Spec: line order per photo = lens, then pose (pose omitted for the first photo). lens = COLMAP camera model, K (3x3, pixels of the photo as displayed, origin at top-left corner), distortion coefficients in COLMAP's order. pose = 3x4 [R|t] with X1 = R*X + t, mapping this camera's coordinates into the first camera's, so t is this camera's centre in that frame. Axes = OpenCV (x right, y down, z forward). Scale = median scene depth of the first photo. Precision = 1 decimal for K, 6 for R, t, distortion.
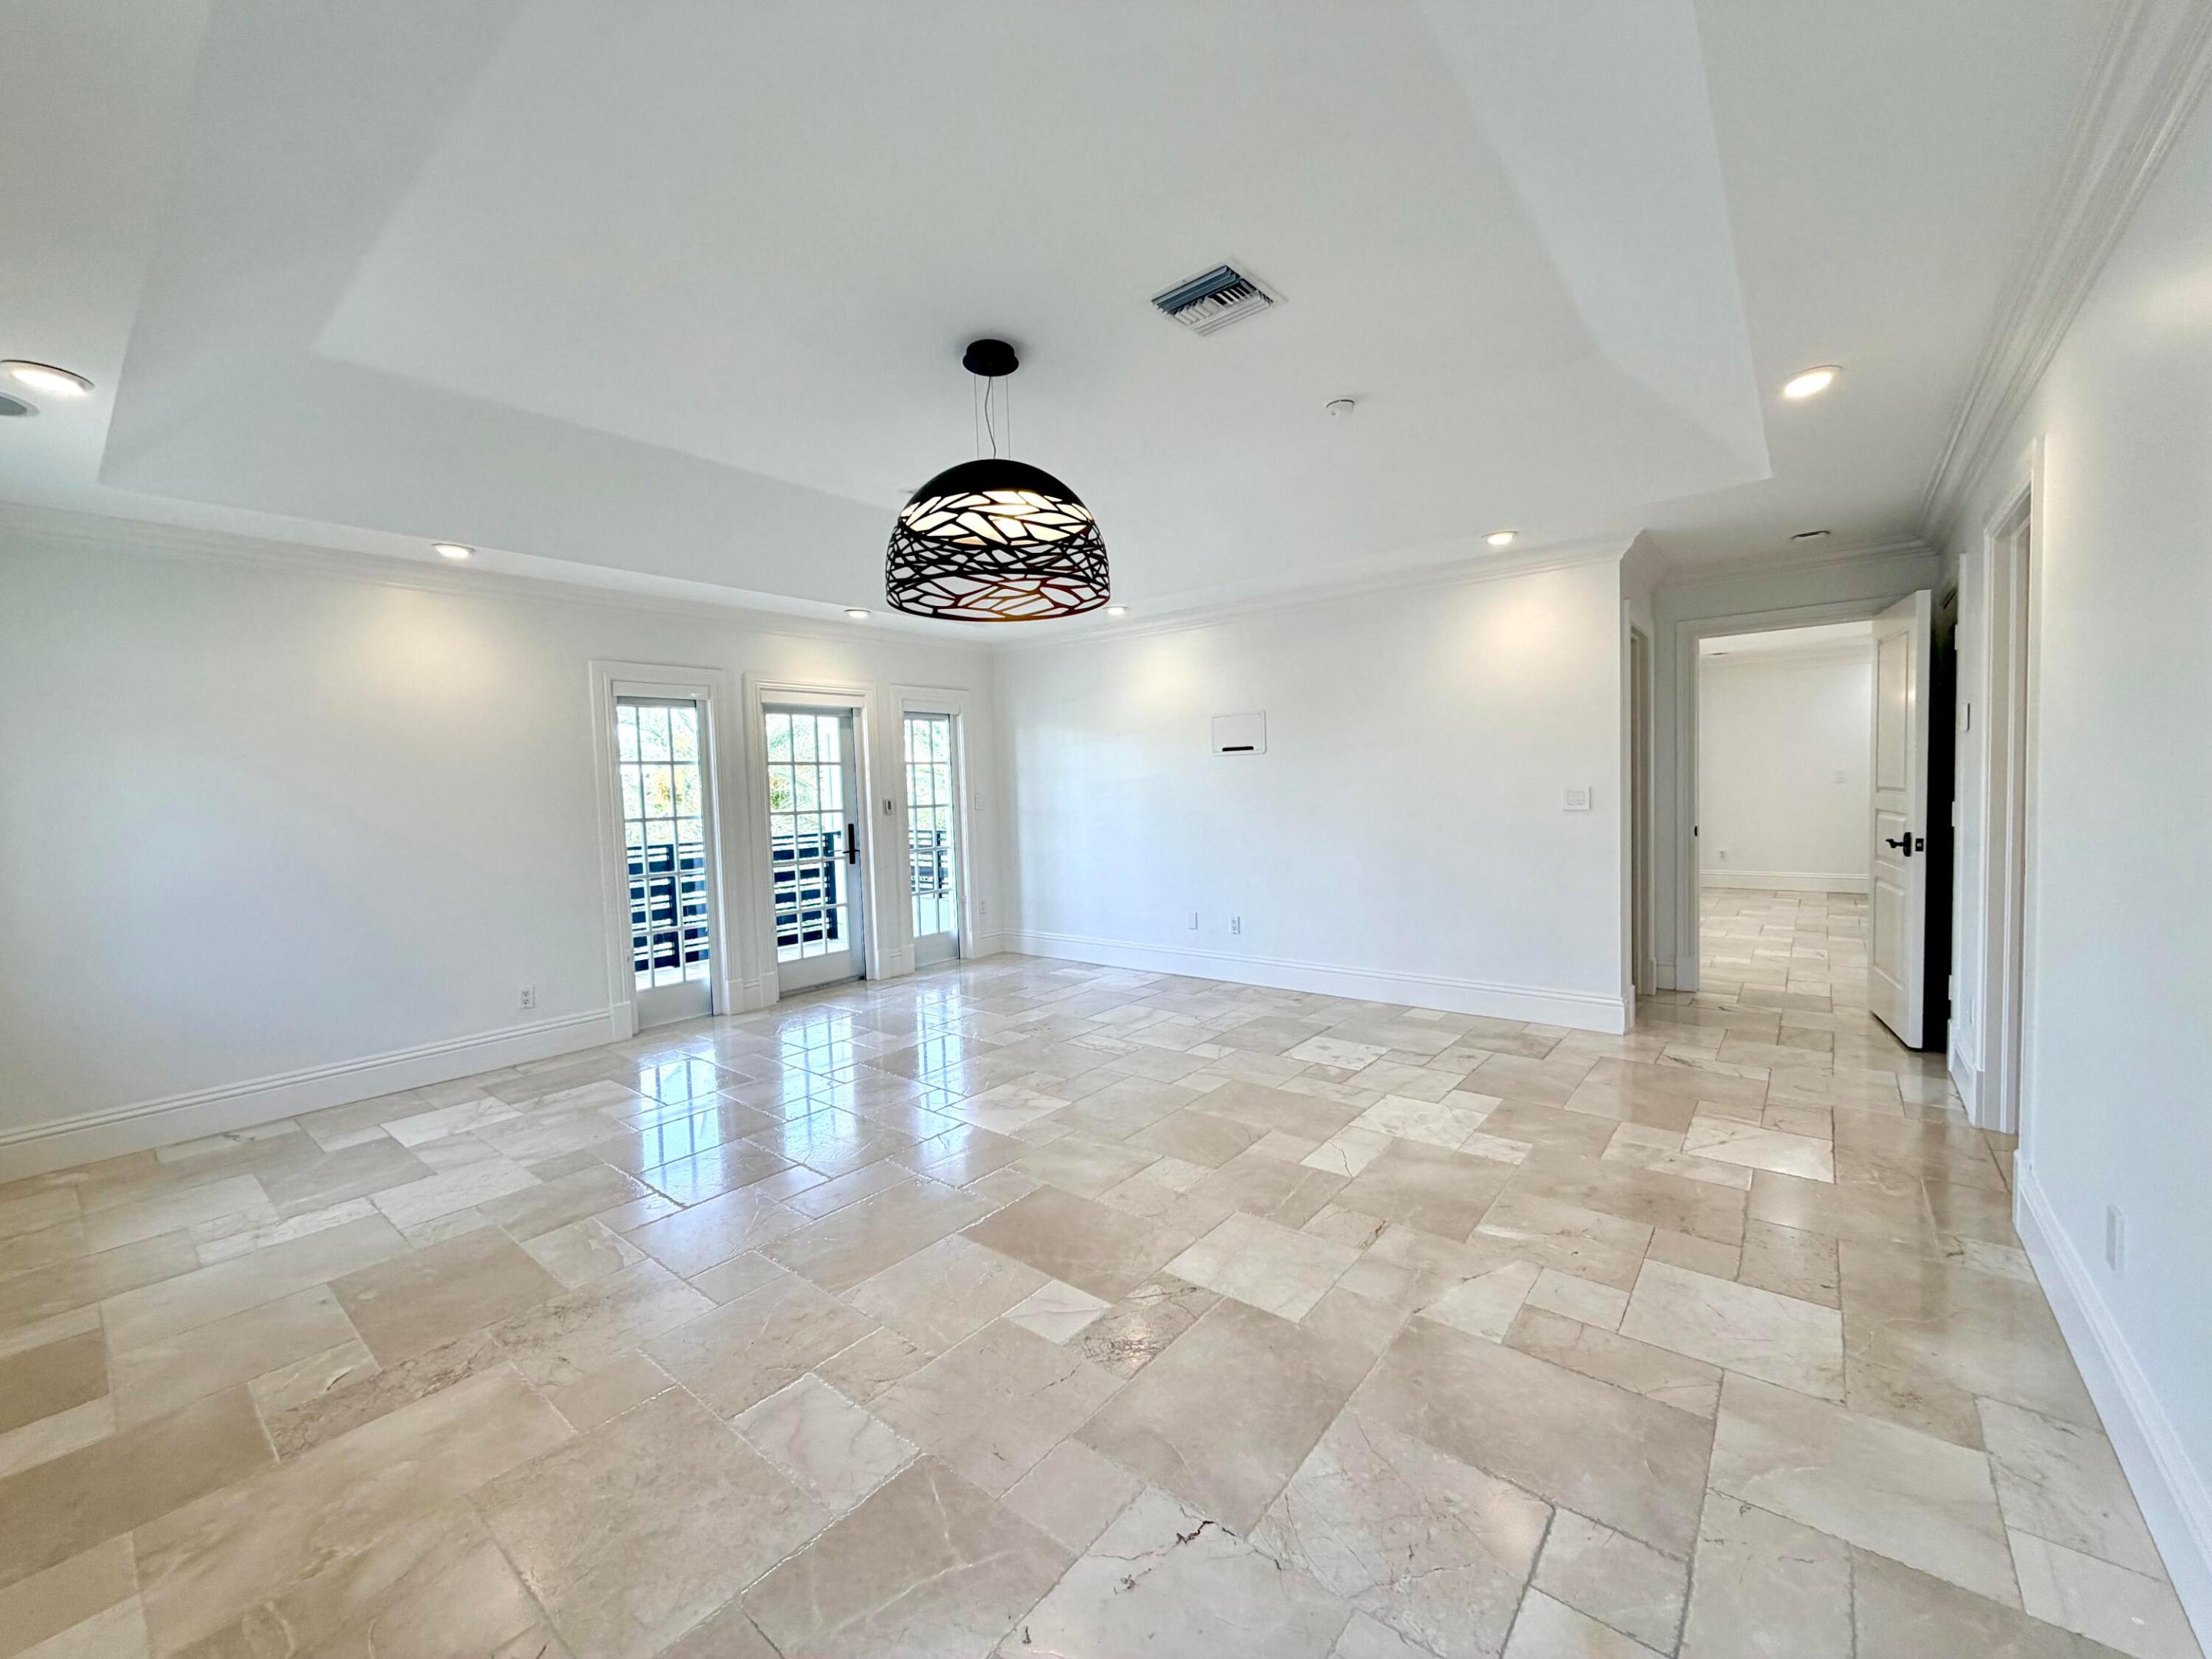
lens RADIAL K [[881.6, 0, 1099.8], [0, 881.6, 825.3], [0, 0, 1]] dist [-0.000319, 0.000566]
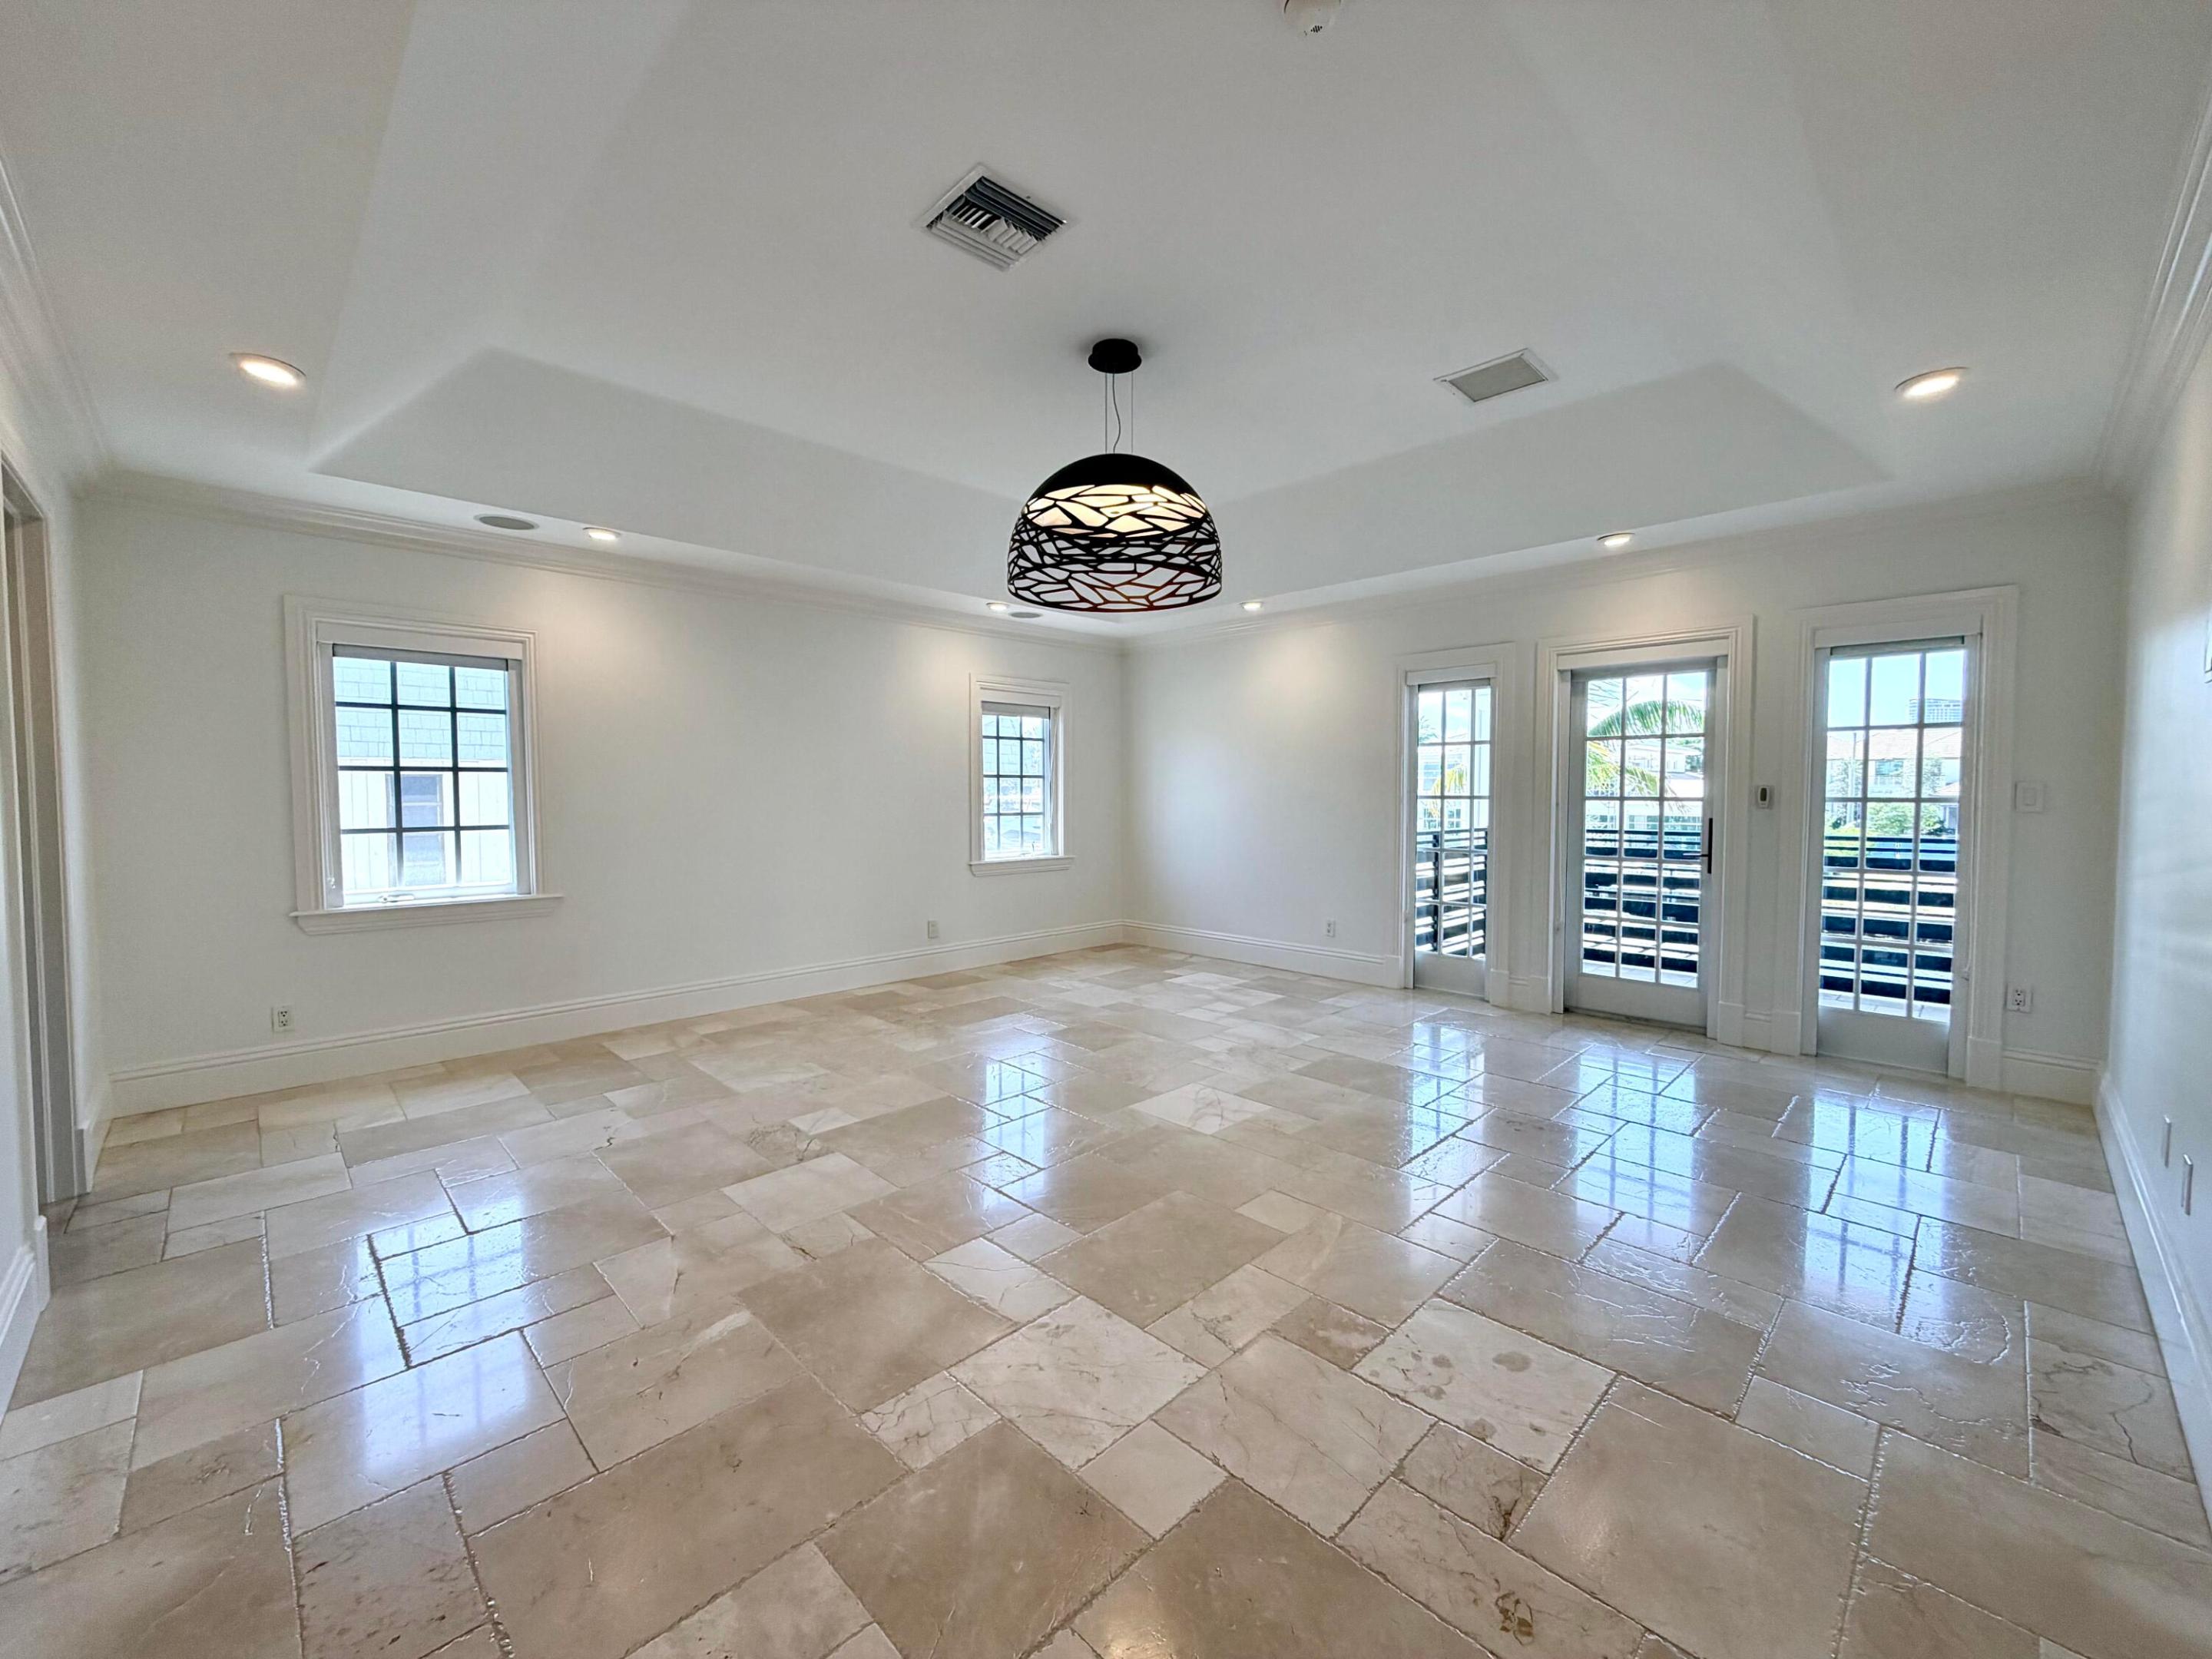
lens RADIAL K [[881.6, 0, 1100.4], [0, 881.6, 830.4], [0, 0, 1]] dist [-0.000319, 0.000566]
pose [[-0.107513, 0.078432, -0.991105, 0.943713], [-0.040145, 0.995728, 0.083152, -0.060662], [0.993393, 0.048728, -0.103905, 1.115358]]
